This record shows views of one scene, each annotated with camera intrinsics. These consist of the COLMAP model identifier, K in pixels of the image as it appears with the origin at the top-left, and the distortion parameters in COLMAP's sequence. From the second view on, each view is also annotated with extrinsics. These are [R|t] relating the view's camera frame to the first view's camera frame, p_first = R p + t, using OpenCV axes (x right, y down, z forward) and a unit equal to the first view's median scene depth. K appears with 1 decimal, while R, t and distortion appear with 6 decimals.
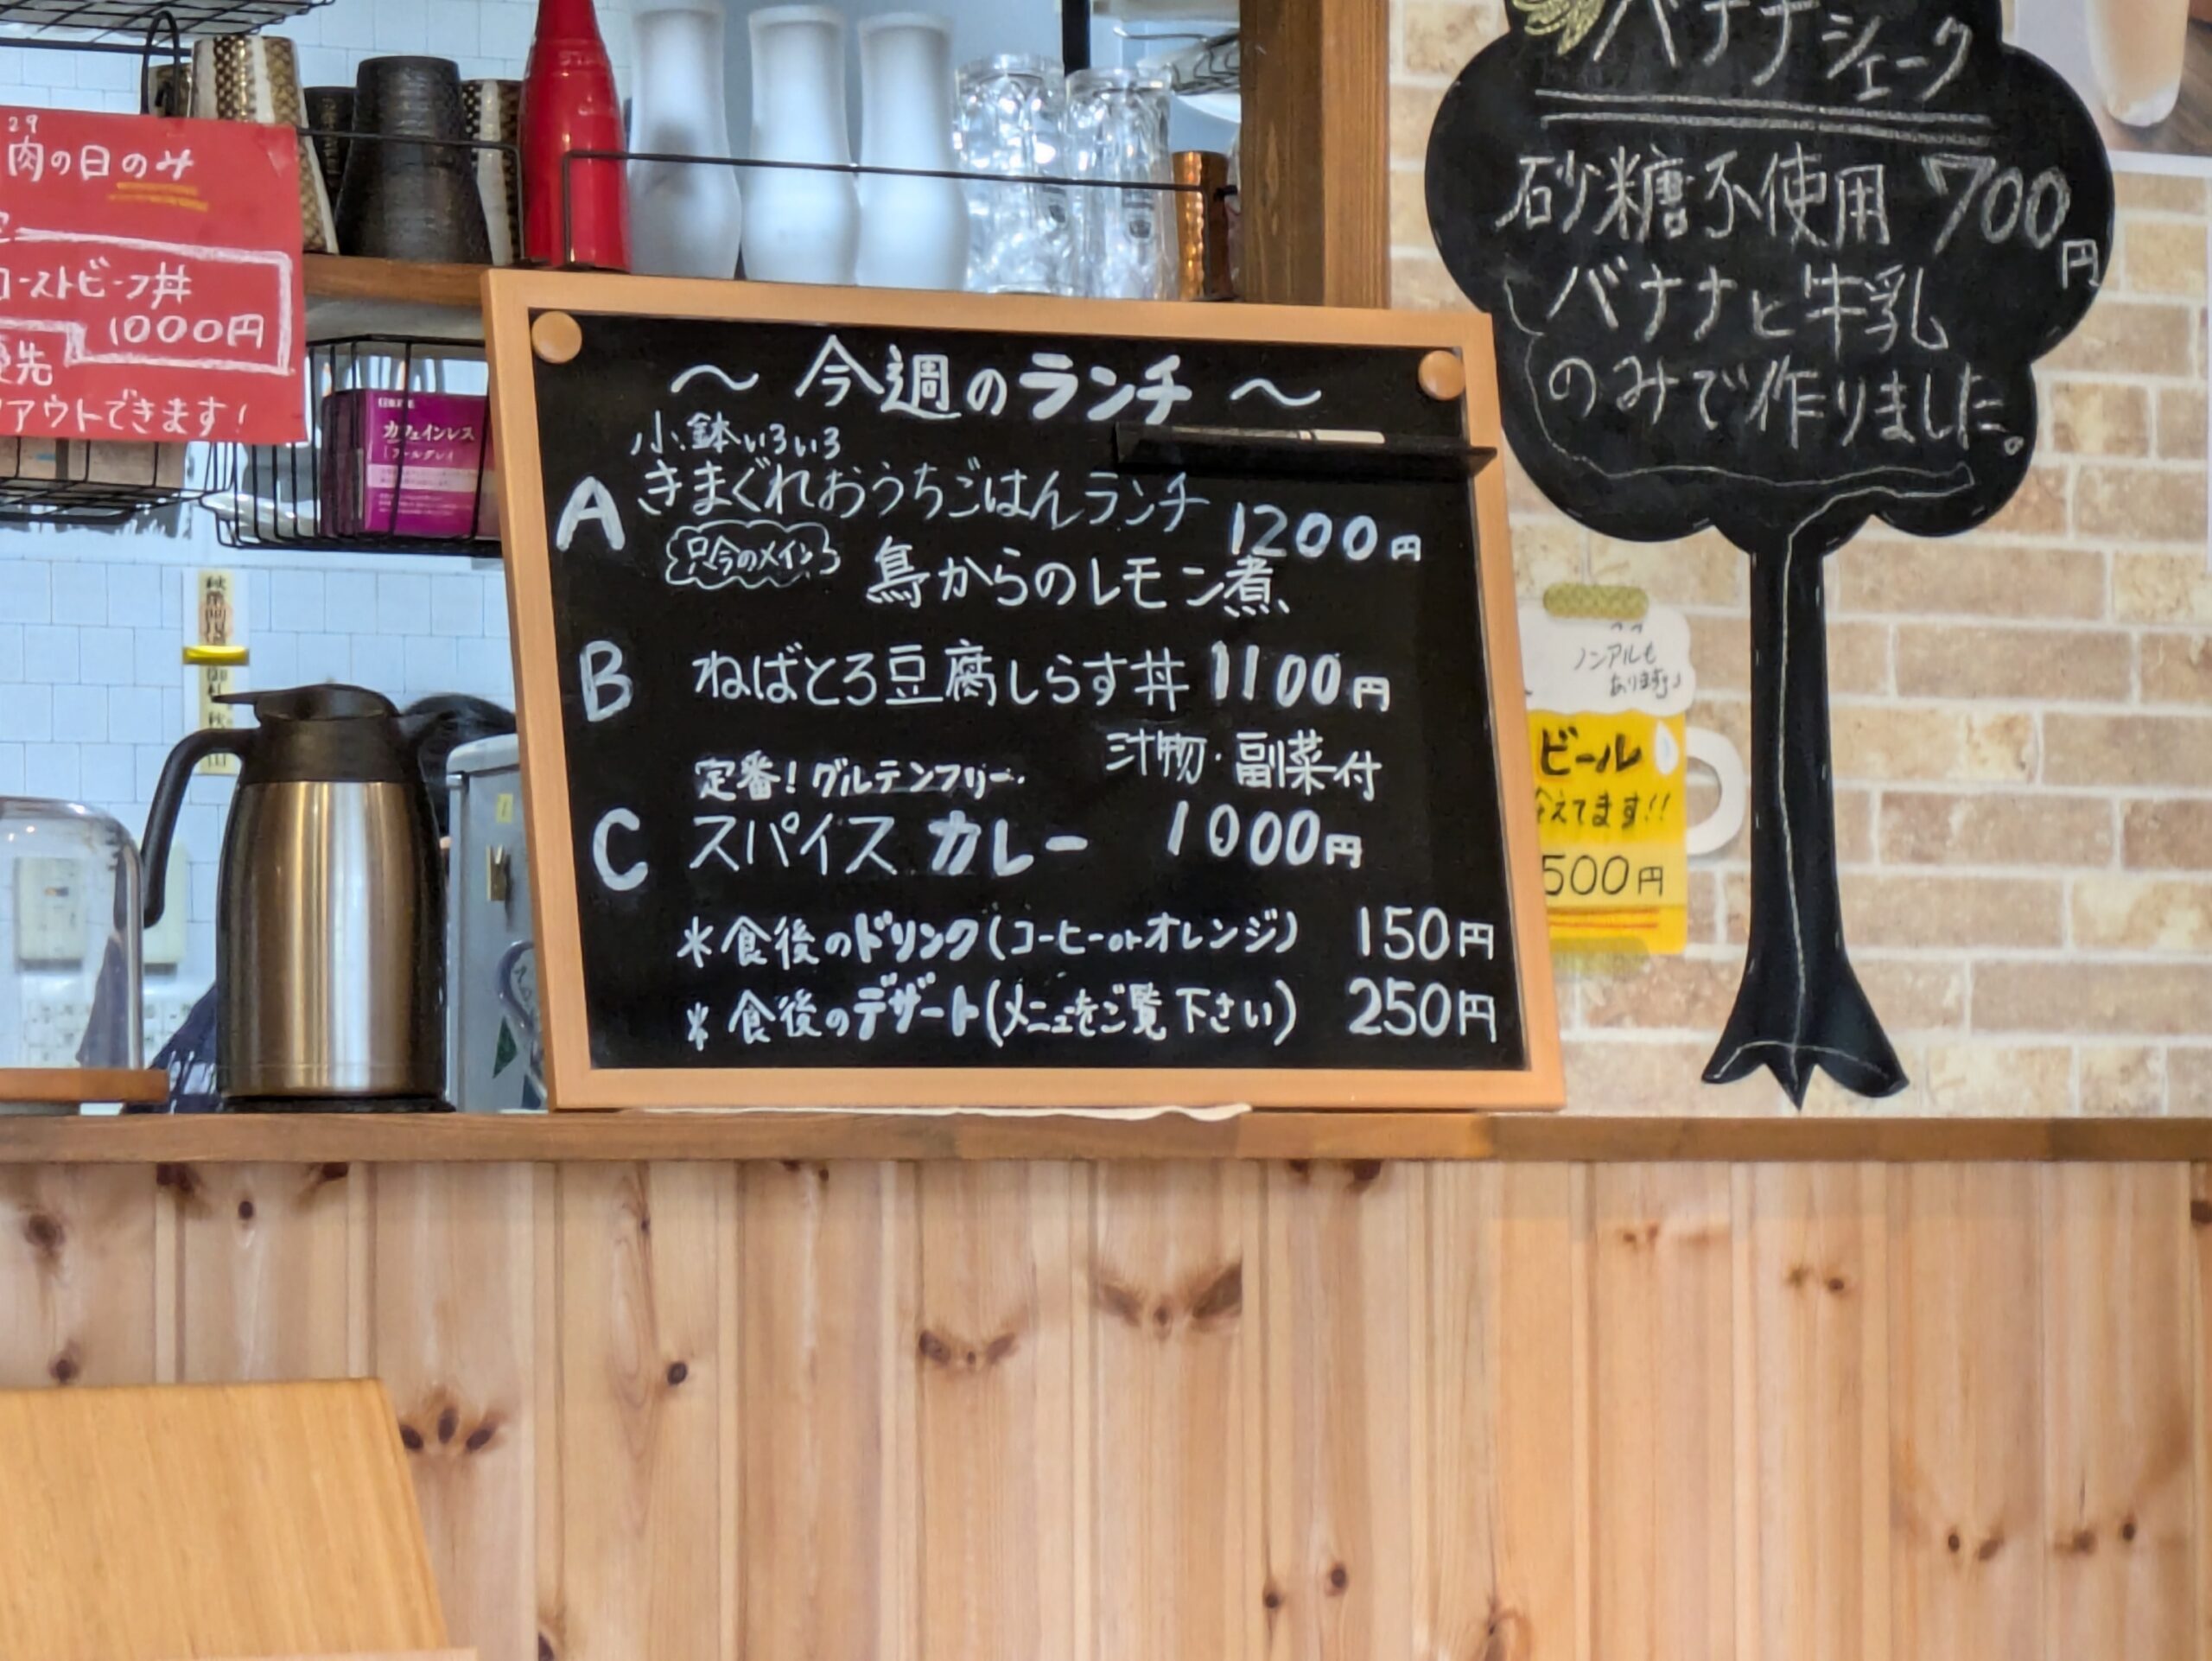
lens RADIAL K [[3316.3, 0, 1104.4], [0, 3316.3, 819.8], [0, 0, 1]] dist [0.104205, 0.000000]
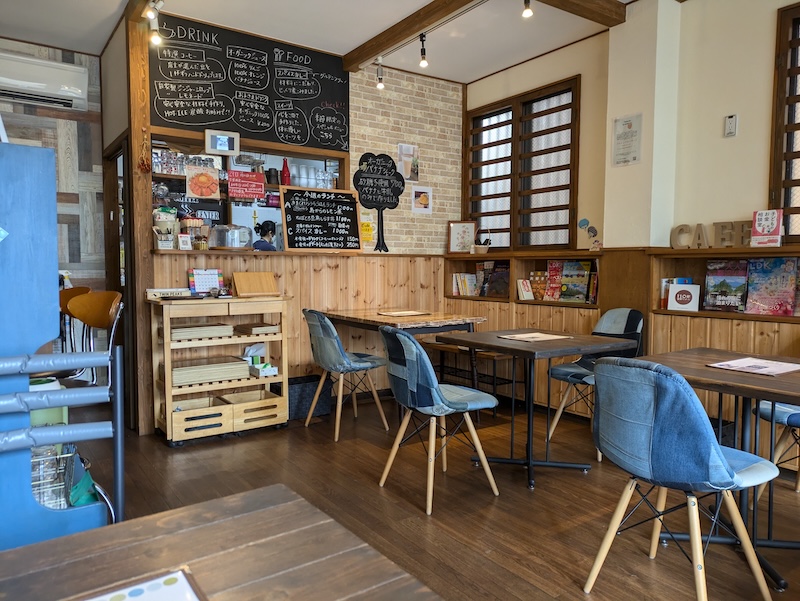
lens RADIAL K [[585.6, 0, 396.7], [0, 585.6, 300.6], [0, 0, 1]] dist [0.032538, -0.003835]
pose [[0.982778, -0.003713, 0.184751, -0.160270], [-0.006891, 0.998366, 0.056720, 0.144250], [-0.184660, -0.057016, 0.981147, -1.306327]]
